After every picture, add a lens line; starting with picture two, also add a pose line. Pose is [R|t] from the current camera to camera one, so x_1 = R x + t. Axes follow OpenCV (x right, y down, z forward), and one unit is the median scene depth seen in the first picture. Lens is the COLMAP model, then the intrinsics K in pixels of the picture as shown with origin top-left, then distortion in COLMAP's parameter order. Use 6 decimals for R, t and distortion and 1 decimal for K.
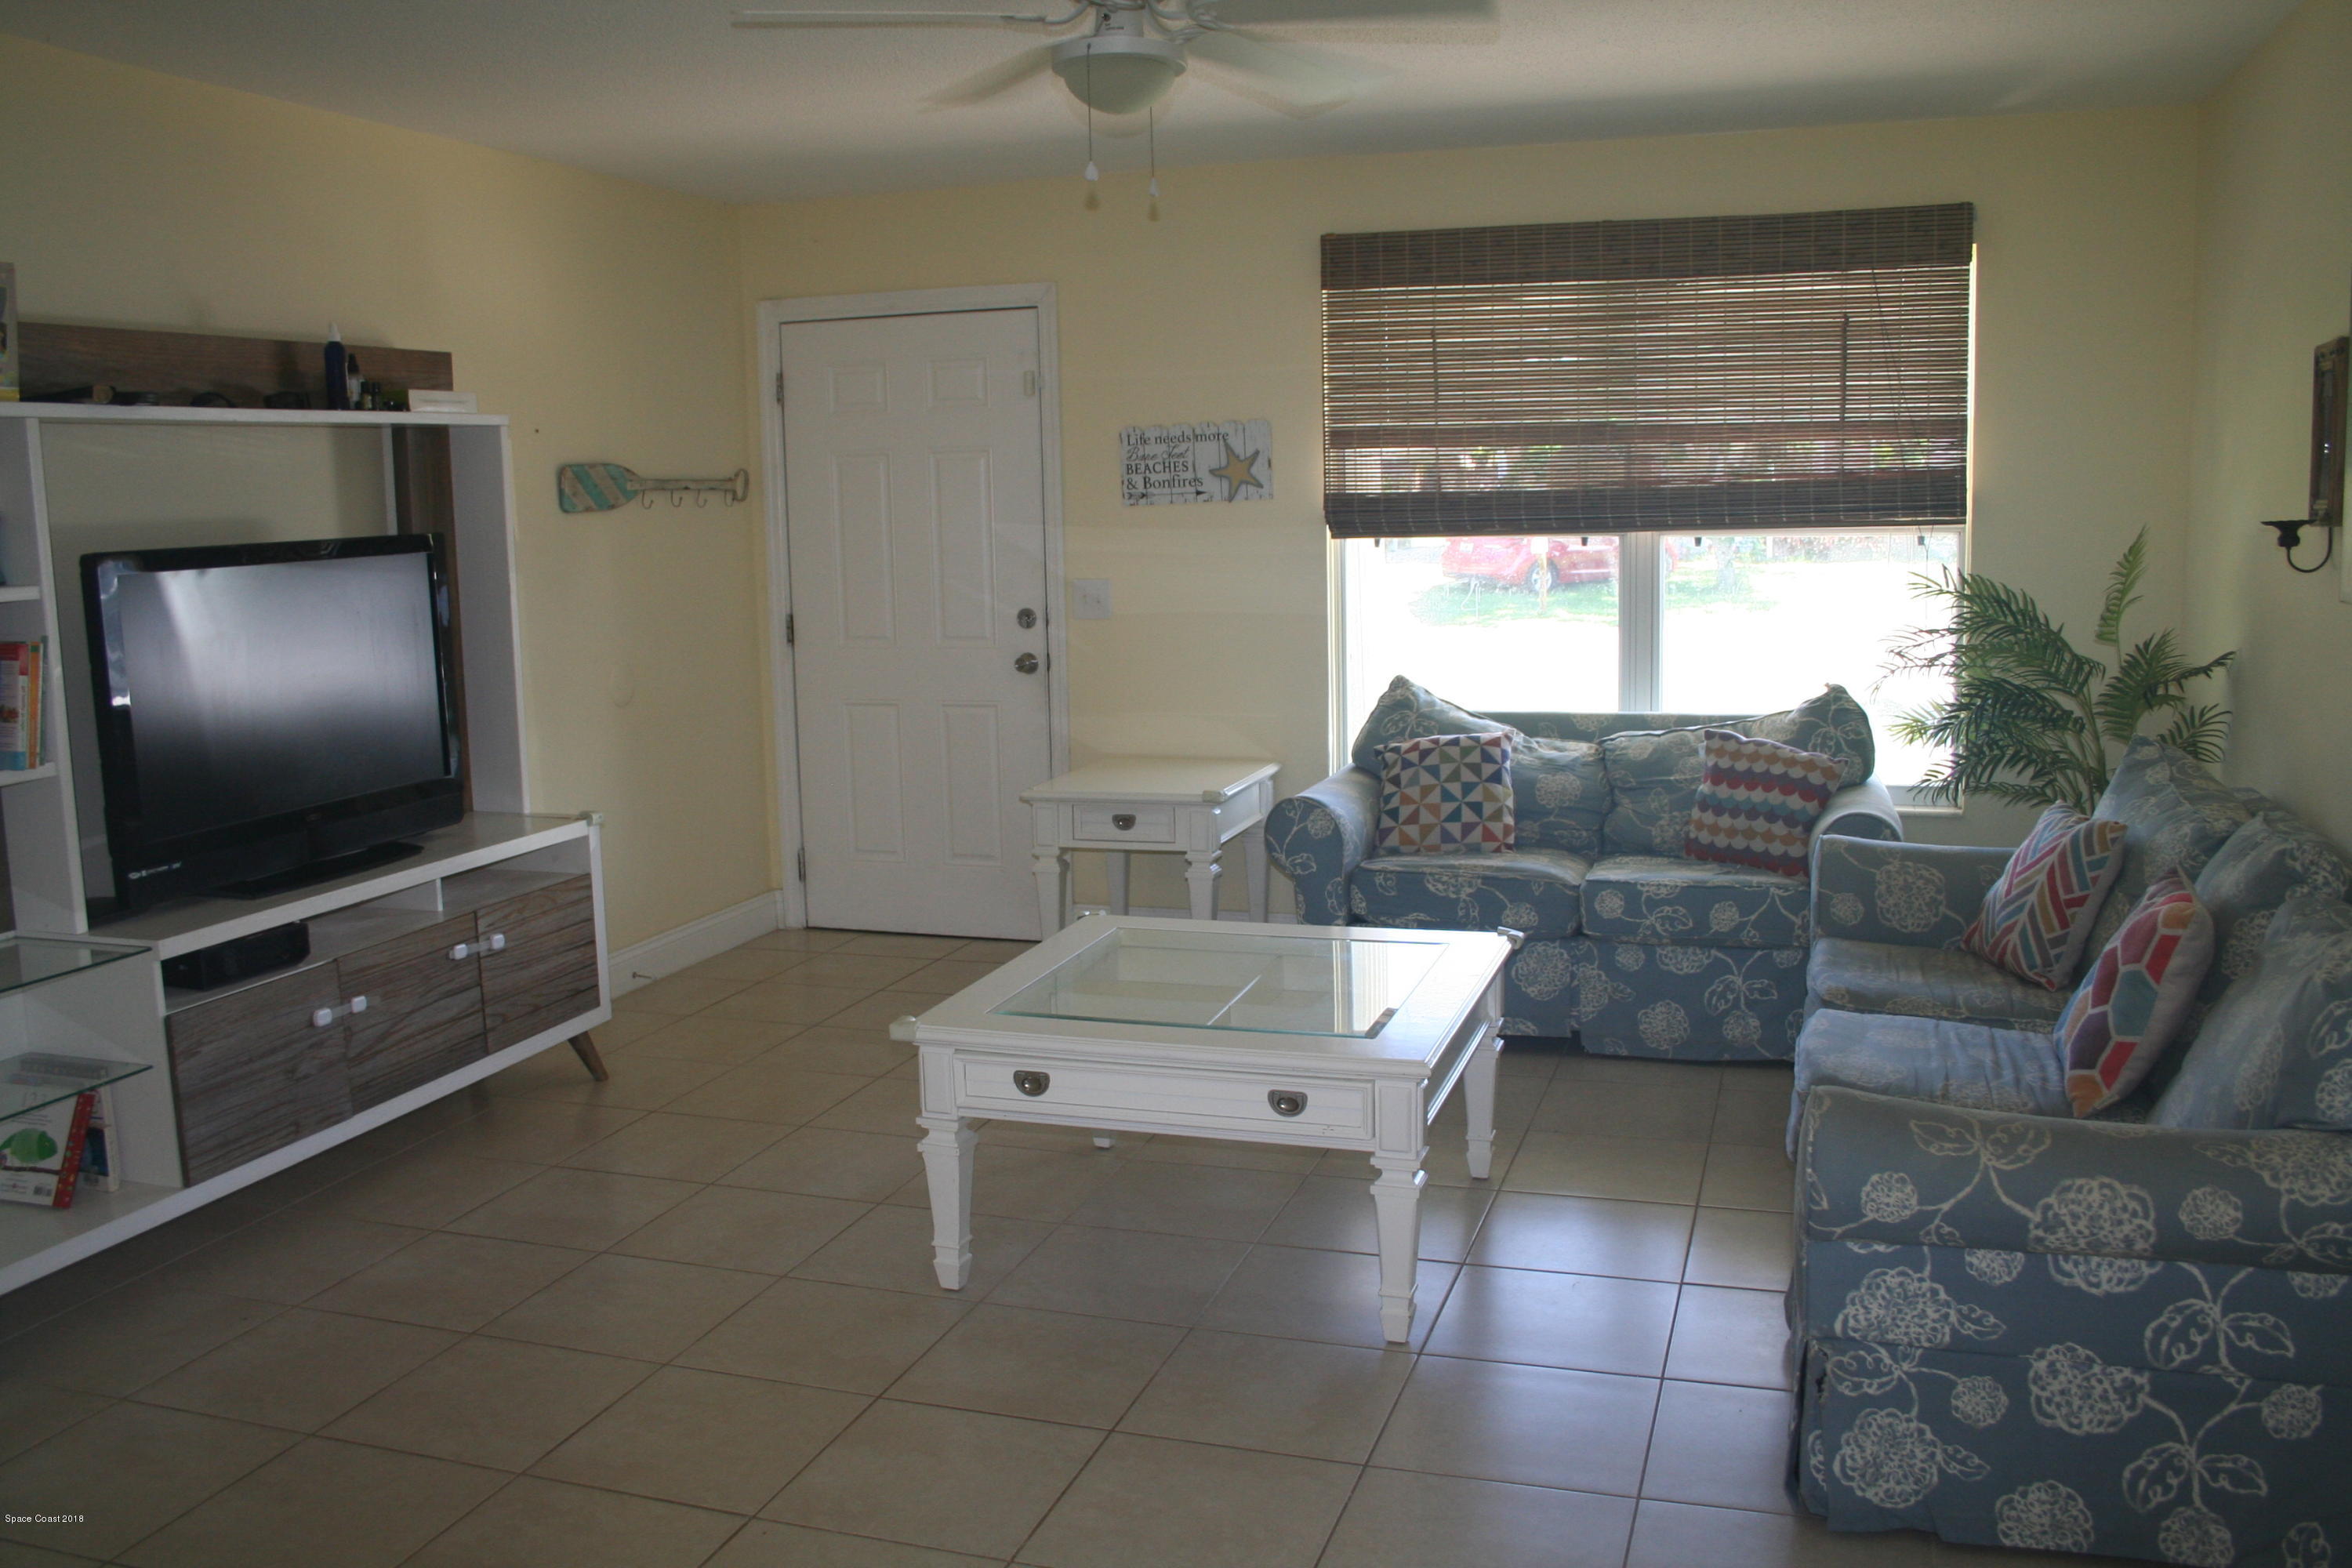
lens RADIAL K [[1965.6, 0, 1176.0], [0, 1965.6, 784.0], [0, 0, 1]] dist [-0.151918, 0.117662]
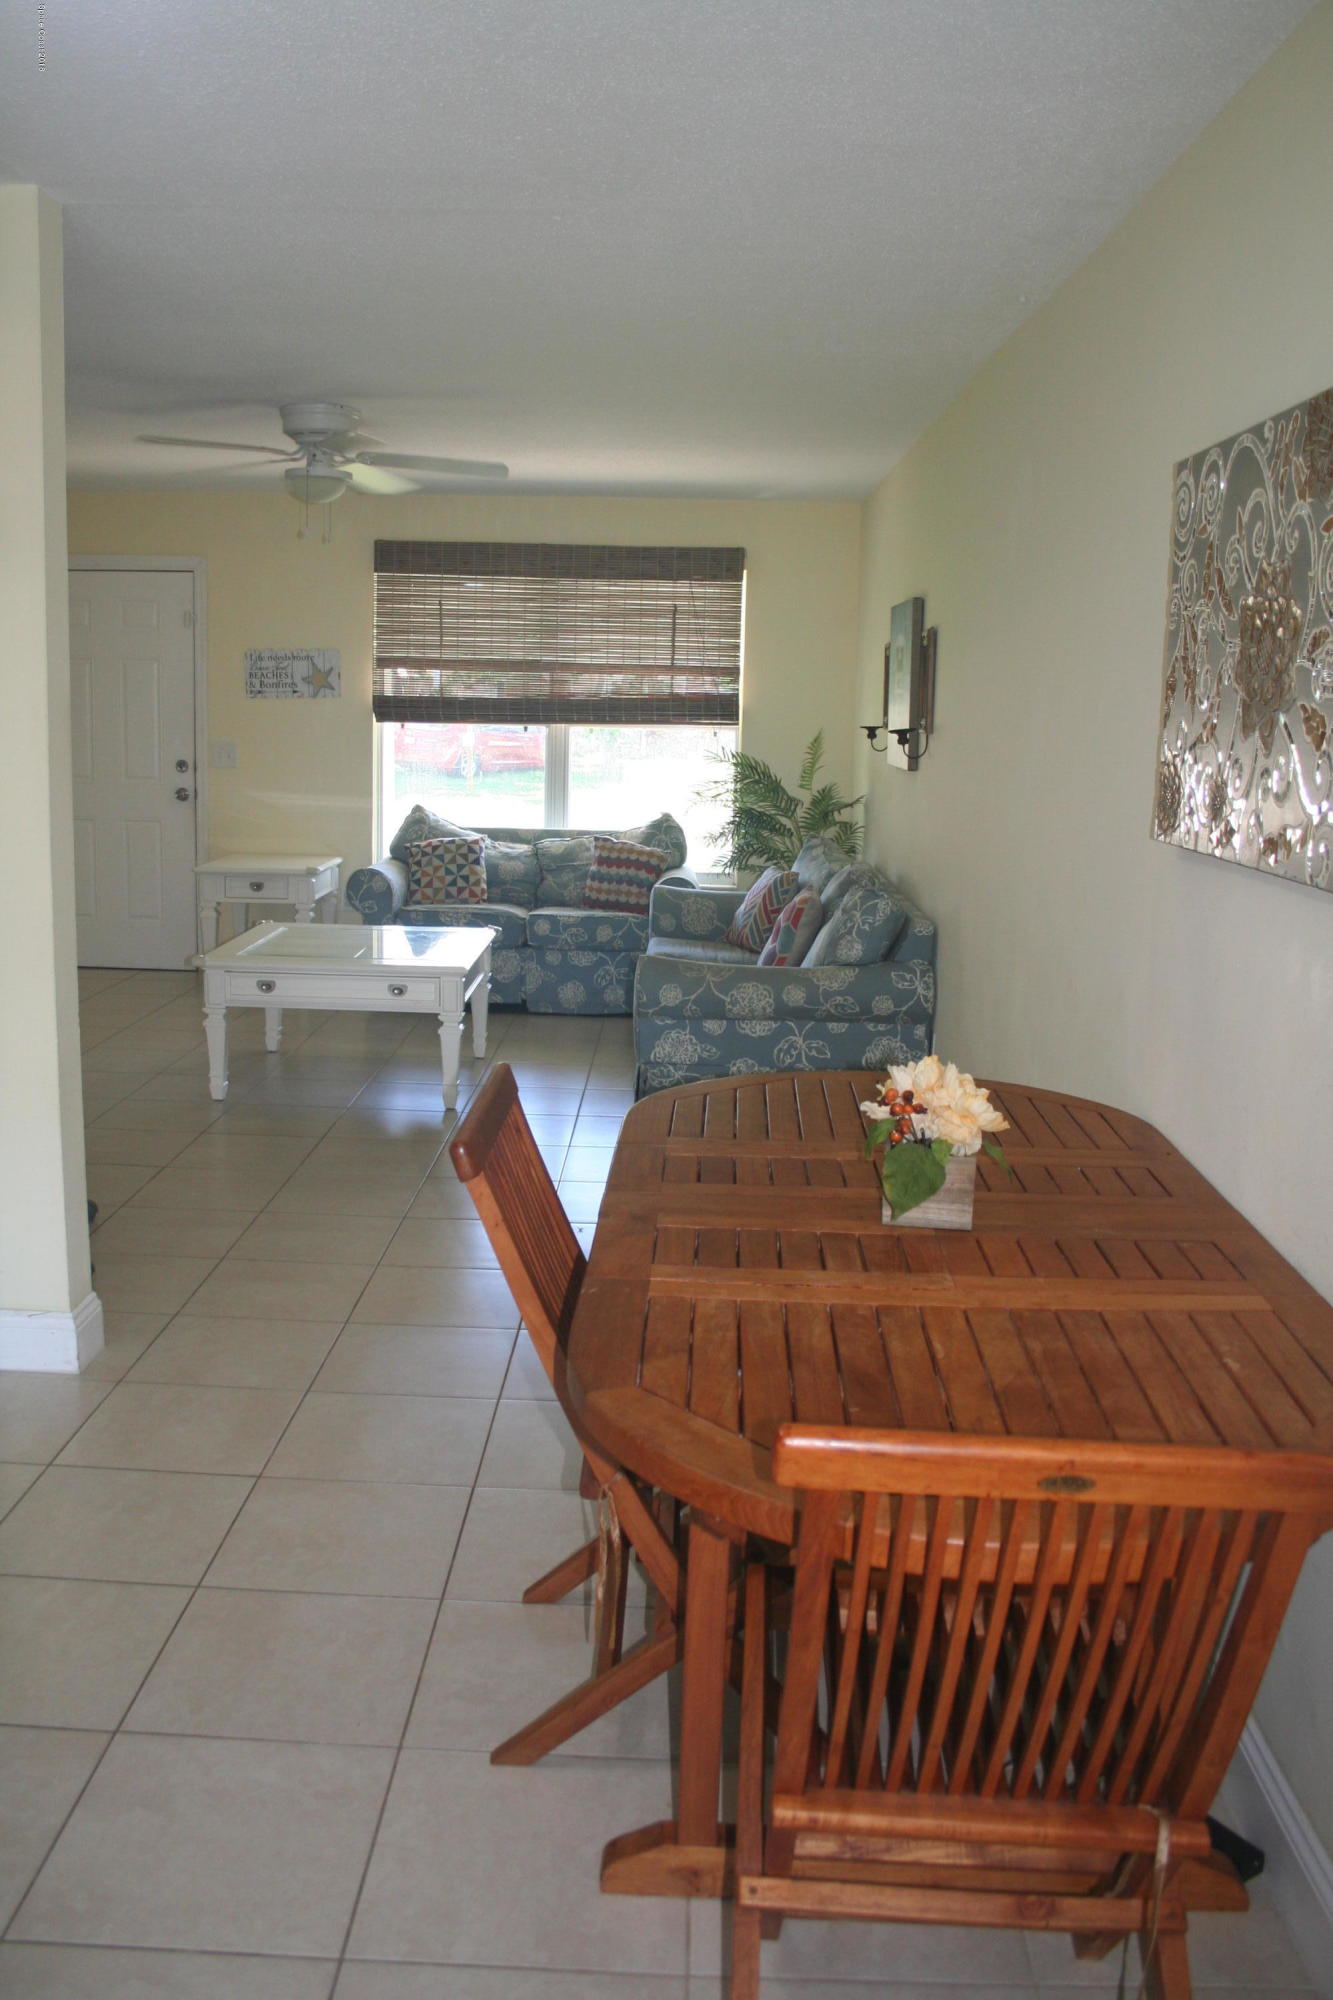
lens RADIAL K [[1671.4, 0, 666.5], [0, 1671.4, 1000.0], [0, 0, 1]] dist [-0.151918, 0.117662]
pose [[0.952316, -0.006302, 0.305048, -0.130199], [-0.003630, 0.999482, 0.031980, 0.072370], [-0.305092, -0.031562, 0.951800, -0.473180]]
